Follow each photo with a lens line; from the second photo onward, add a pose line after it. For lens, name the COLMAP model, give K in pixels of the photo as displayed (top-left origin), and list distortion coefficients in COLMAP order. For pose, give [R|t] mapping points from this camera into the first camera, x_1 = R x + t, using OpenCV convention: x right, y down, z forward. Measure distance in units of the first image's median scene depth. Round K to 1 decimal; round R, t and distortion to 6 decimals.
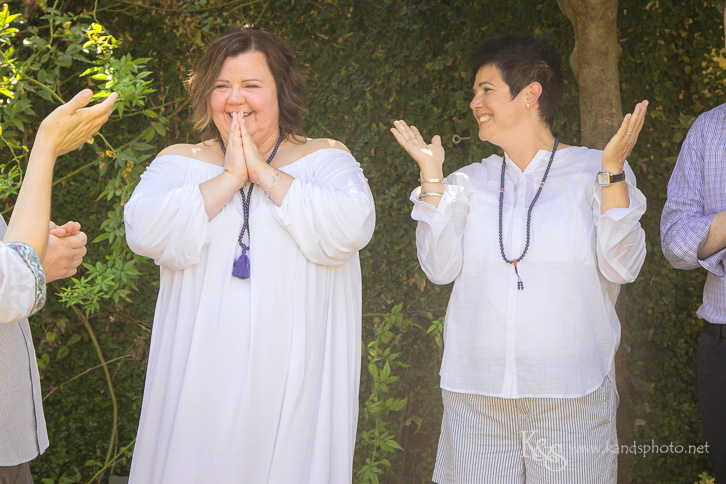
lens RADIAL K [[1424.3, 0, 363.0], [0, 1424.3, 244.3], [0, 0, 1]] dist [0.009298, 0.000000]
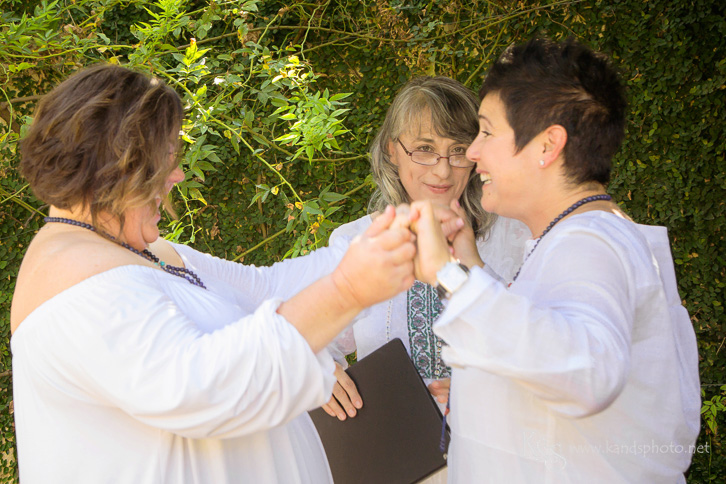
lens RADIAL K [[1186.6, 0, 361.7], [0, 1186.6, 234.7], [0, 0, 1]] dist [0.038298, 0.000000]
pose [[0.963830, -0.005748, -0.266458, 0.042136], [0.000608, 0.999812, -0.019369, -0.028300], [0.266519, 0.018507, 0.963652, 0.283193]]
